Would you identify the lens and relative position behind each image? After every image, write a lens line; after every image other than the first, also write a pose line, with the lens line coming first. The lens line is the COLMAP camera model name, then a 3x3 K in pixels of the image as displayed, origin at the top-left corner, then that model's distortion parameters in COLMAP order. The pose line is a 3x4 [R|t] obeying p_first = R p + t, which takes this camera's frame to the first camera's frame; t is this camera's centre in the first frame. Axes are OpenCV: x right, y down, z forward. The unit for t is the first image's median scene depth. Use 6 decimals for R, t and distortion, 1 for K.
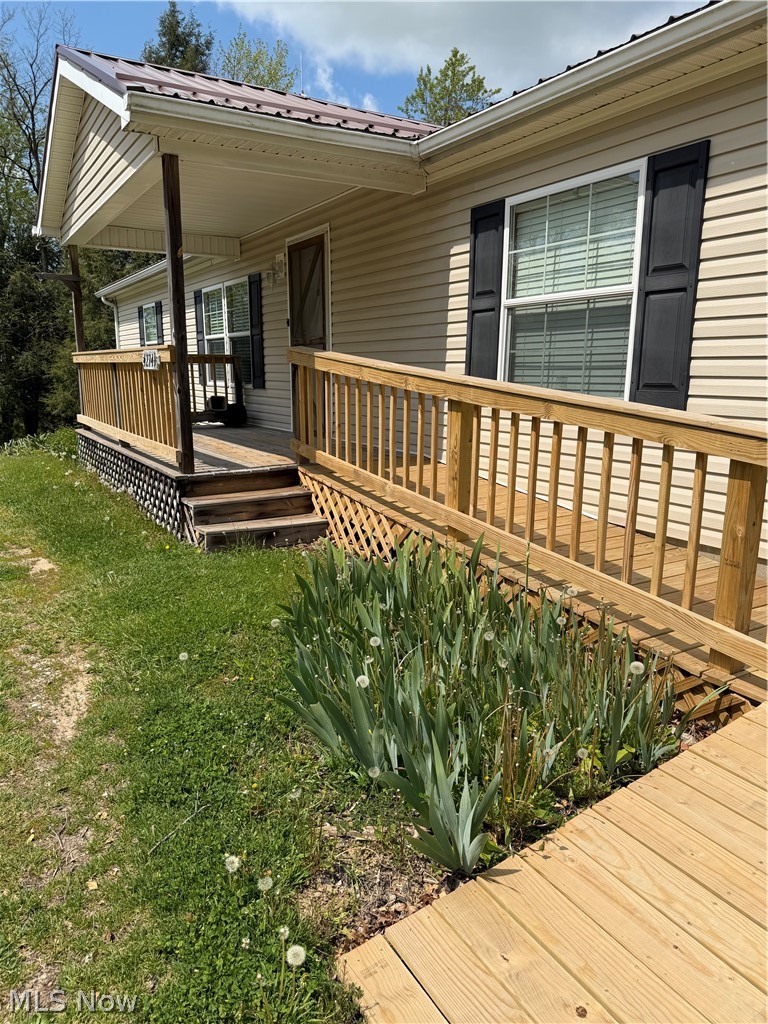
lens RADIAL K [[727.3, 0, 384.0], [0, 727.3, 512.0], [0, 0, 1]] dist [0.103306, -0.120004]
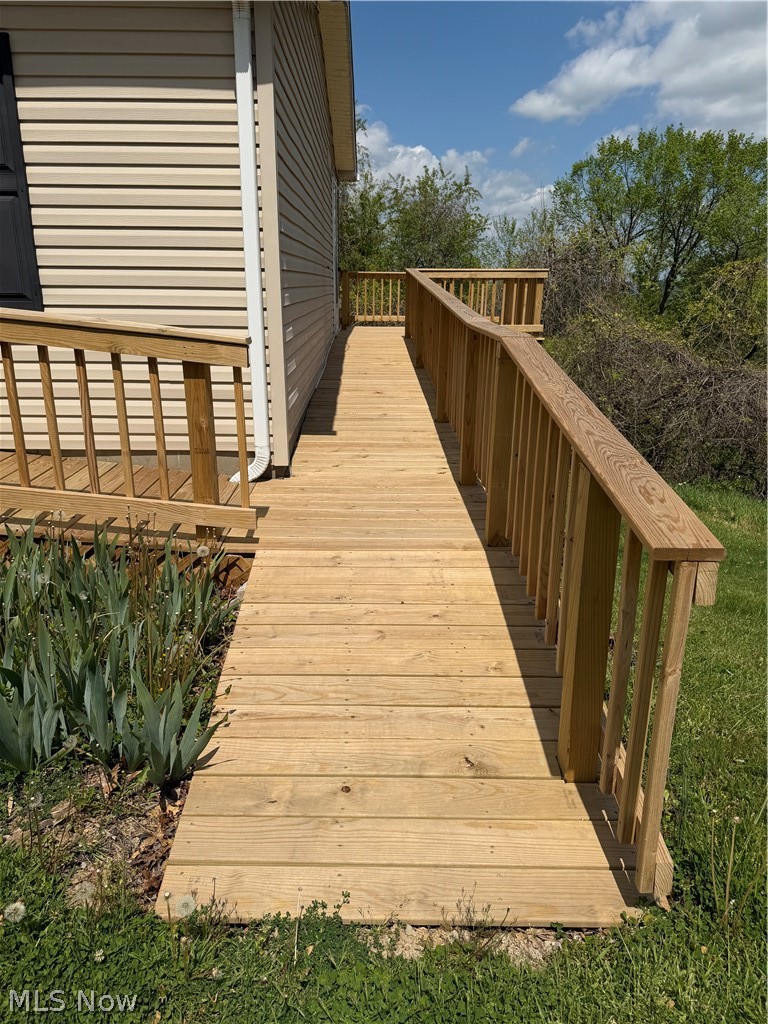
lens RADIAL K [[701.3, 0, 384.0], [0, 701.3, 512.0], [0, 0, 1]] dist [0.131100, -0.114233]
pose [[0.501718, -0.271954, 0.821170, -0.184447], [0.155323, 0.962189, 0.223757, -0.027361], [-0.850972, 0.015284, 0.524988, 0.070880]]
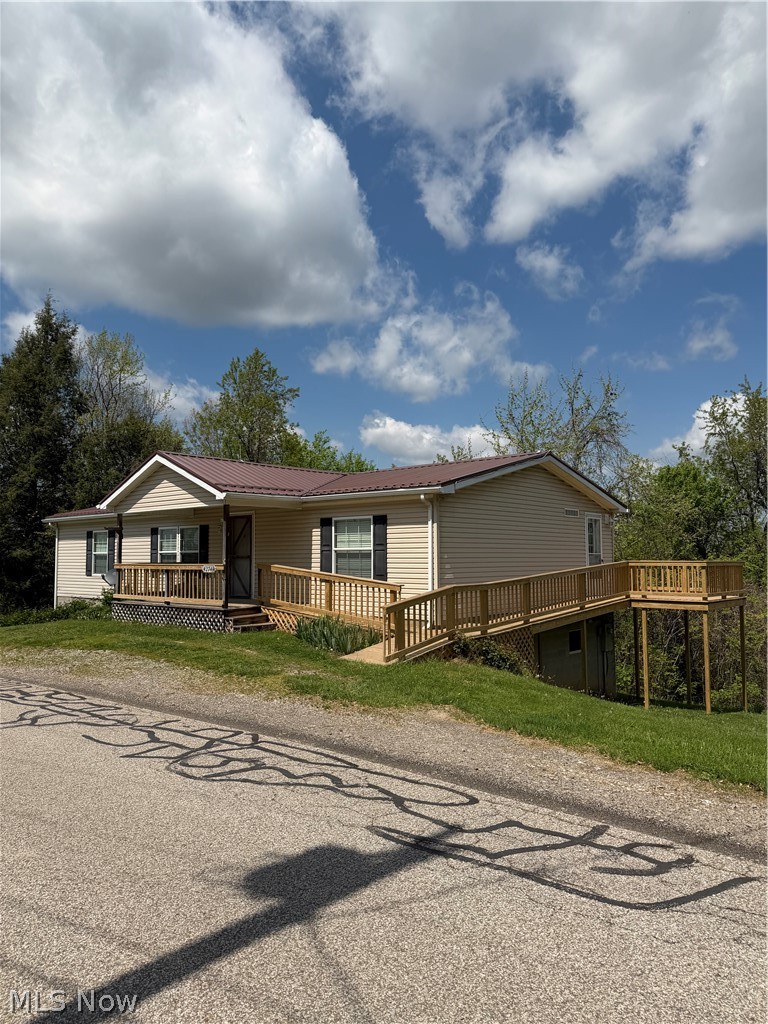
lens RADIAL K [[730.1, 0, 402.6], [0, 730.1, 518.1], [0, 0, 1]] dist [0.140780, -0.265794]
pose [[0.946194, 0.007104, 0.323521, -0.552604], [0.070825, 0.970974, -0.228460, 0.310057], [-0.315753, 0.239081, 0.918227, -1.931213]]
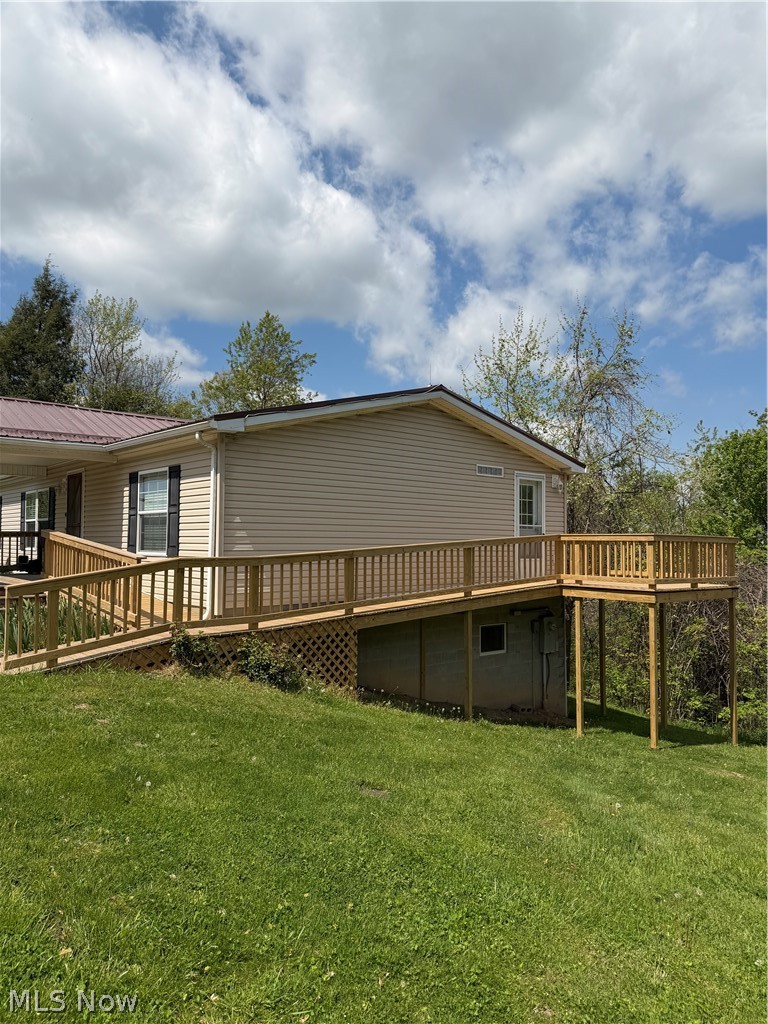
lens RADIAL K [[730.1, 0, 402.6], [0, 730.1, 518.1], [0, 0, 1]] dist [0.140780, -0.265794]
pose [[0.984889, 0.007340, 0.173031, 0.586015], [0.031248, 0.975172, -0.219232, 0.280197], [-0.170345, 0.221326, 0.960207, -1.421387]]
